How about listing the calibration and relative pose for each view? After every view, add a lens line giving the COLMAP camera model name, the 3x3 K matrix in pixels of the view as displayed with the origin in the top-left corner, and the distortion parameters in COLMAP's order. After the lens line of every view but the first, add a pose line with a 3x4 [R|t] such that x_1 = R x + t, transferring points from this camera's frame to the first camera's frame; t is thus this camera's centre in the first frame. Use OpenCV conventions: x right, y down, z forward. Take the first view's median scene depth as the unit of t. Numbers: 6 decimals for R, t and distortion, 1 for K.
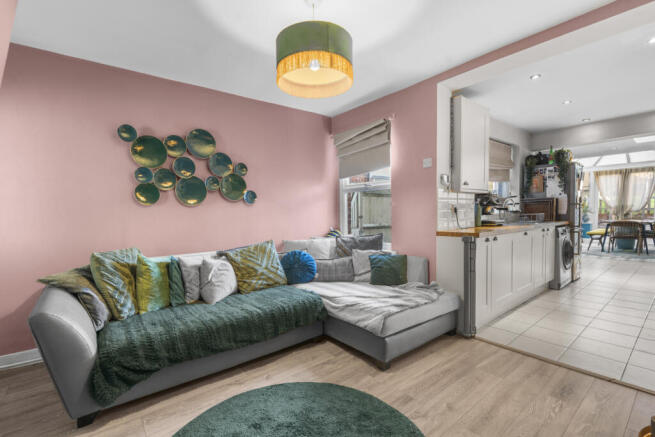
lens RADIAL K [[287.8, 0, 325.7], [0, 287.8, 227.1], [0, 0, 1]] dist [-0.011244, 0.001039]
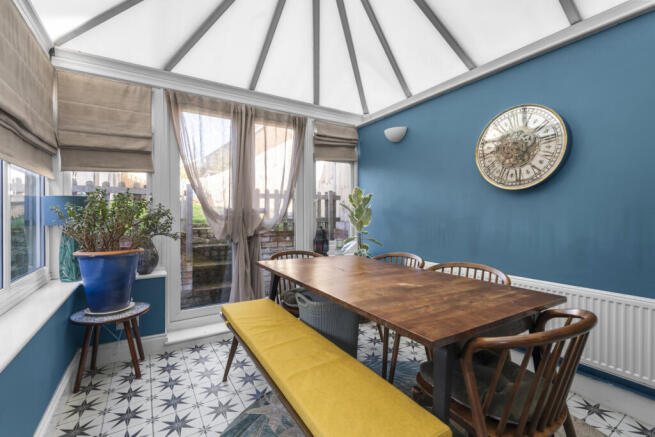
lens RADIAL K [[287.8, 0, 331.2], [0, 287.8, 215.3], [0, 0, 1]] dist [-0.011244, 0.001039]
pose [[0.095506, 0.017696, 0.995271, 1.392223], [0.053727, 0.998293, -0.022906, -0.112664], [-0.993978, 0.055661, 0.094393, 1.680074]]
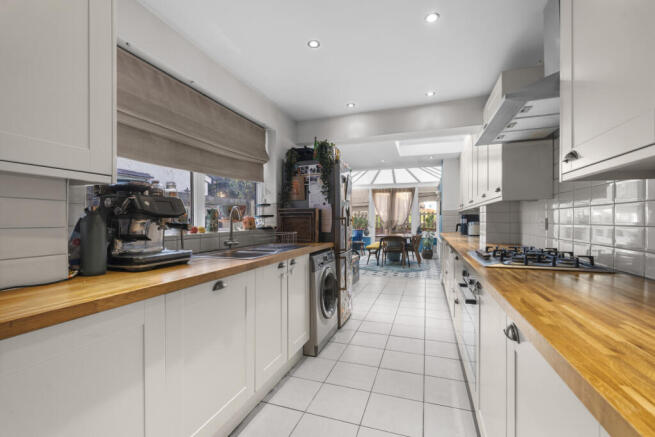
lens RADIAL K [[287.8, 0, 323.8], [0, 287.8, 223.2], [0, 0, 1]] dist [-0.011244, 0.001039]
pose [[0.841504, 0.014717, 0.540050, 0.413919], [0.012517, 0.998829, -0.046723, -0.033222], [-0.540106, 0.046077, 0.840335, 0.384145]]
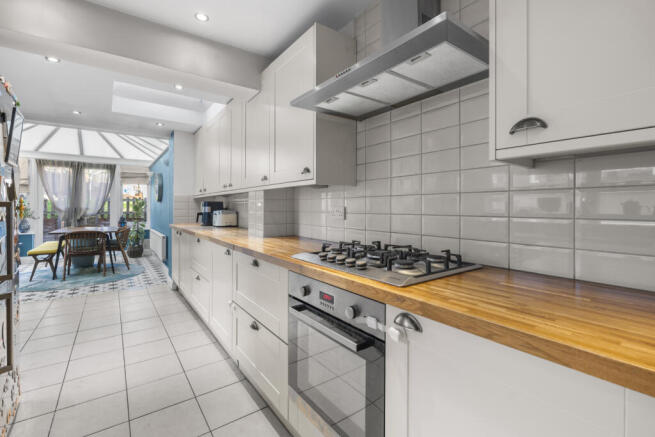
lens RADIAL K [[287.8, 0, 331.2], [0, 287.8, 207.4], [0, 0, 1]] dist [-0.011244, 0.001039]
pose [[0.007489, 0.022033, 0.999729, 0.536334], [0.052683, 0.998360, -0.022398, -0.048961], [-0.998583, 0.052836, 0.006316, 0.591206]]
